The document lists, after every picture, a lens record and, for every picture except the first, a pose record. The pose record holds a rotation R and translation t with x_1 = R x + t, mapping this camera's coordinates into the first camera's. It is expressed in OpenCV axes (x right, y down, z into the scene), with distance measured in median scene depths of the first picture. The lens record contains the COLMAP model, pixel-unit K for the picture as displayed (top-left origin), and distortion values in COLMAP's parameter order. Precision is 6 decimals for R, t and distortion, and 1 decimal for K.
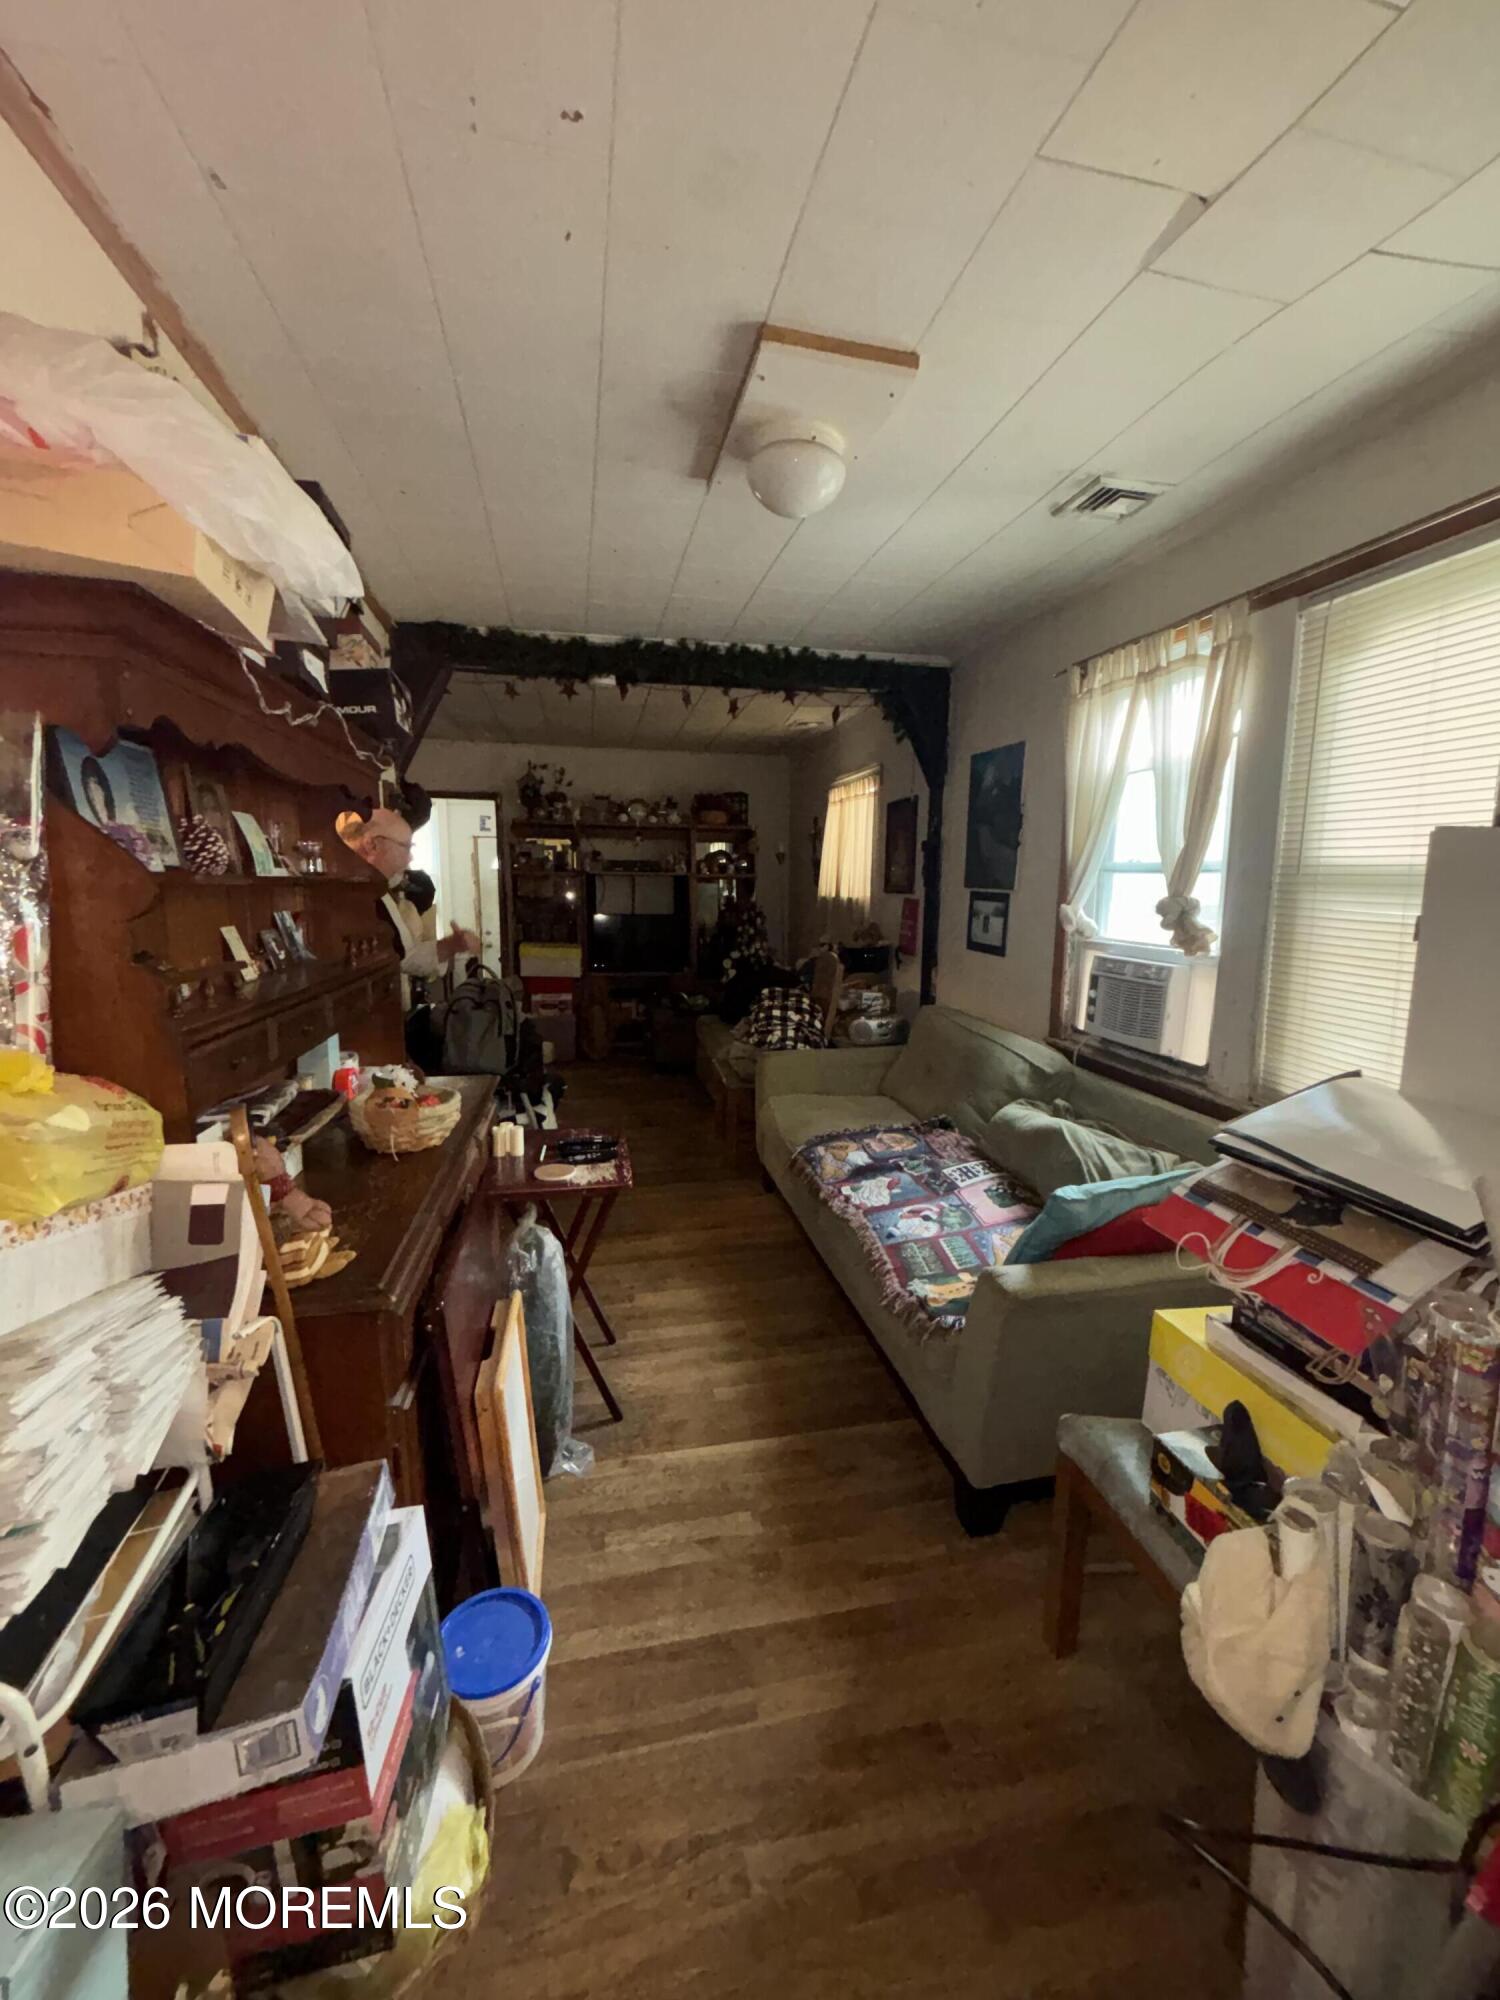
lens RADIAL K [[805.2, 0, 757.0], [0, 805.2, 995.7], [0, 0, 1]] dist [0.000497, 0.000029]
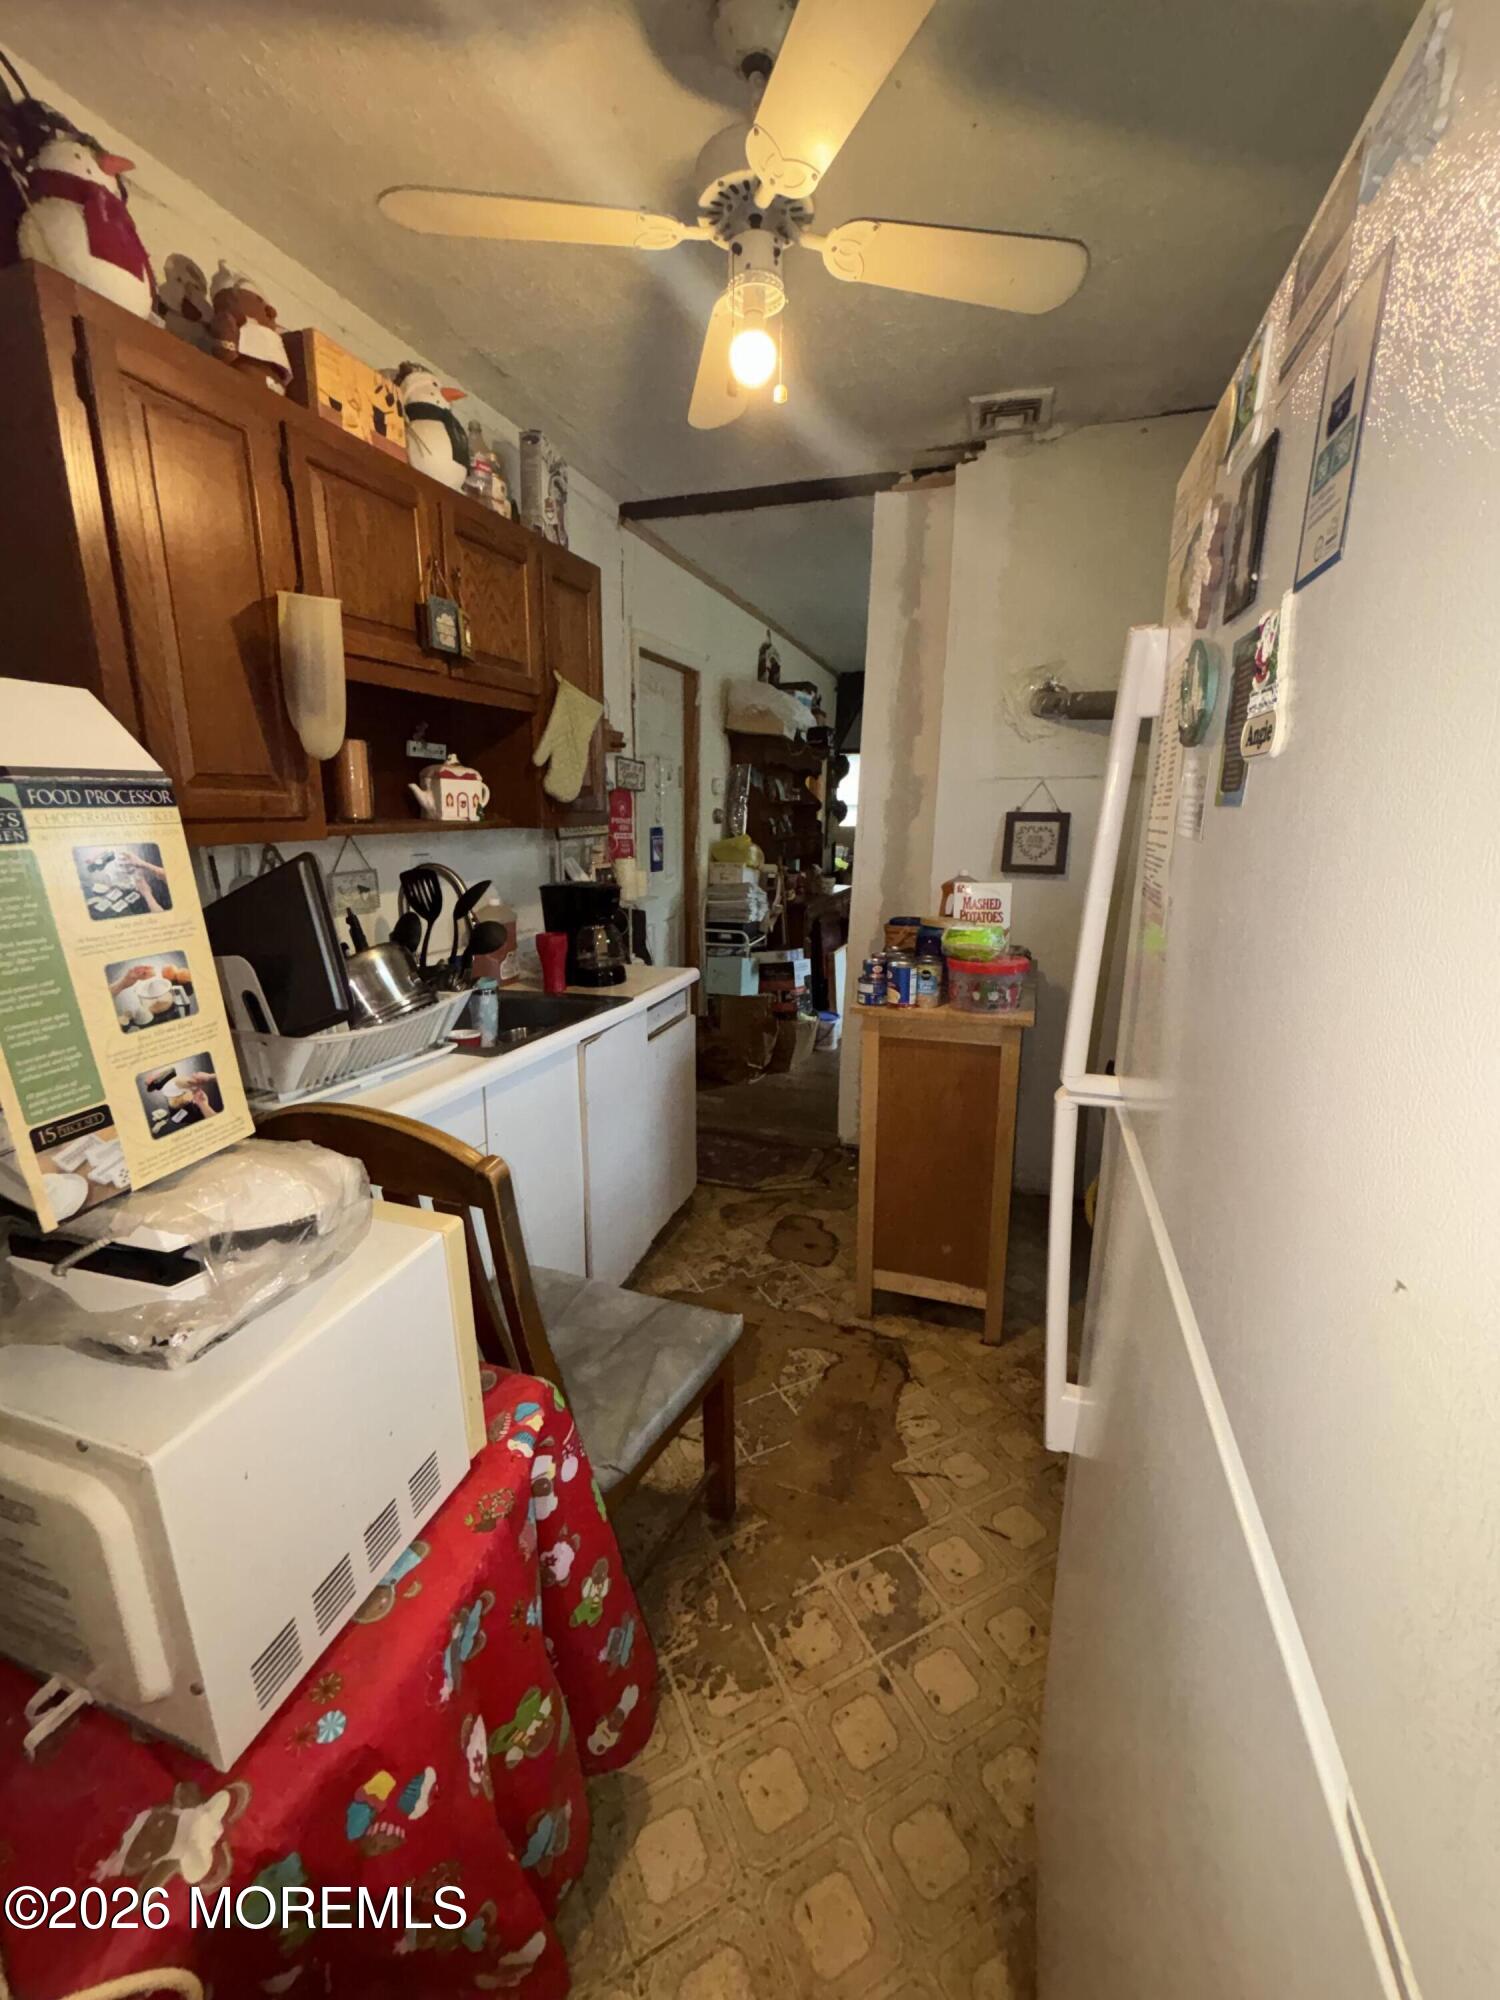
lens RADIAL K [[805.2, 0, 749.2], [0, 805.2, 995.6], [0, 0, 1]] dist [0.000497, 0.000029]
pose [[0.861035, 0.118609, -0.494521, 1.347328], [-0.078145, 0.991731, 0.101801, 0.432854], [0.502506, -0.049010, 0.863183, -2.665787]]
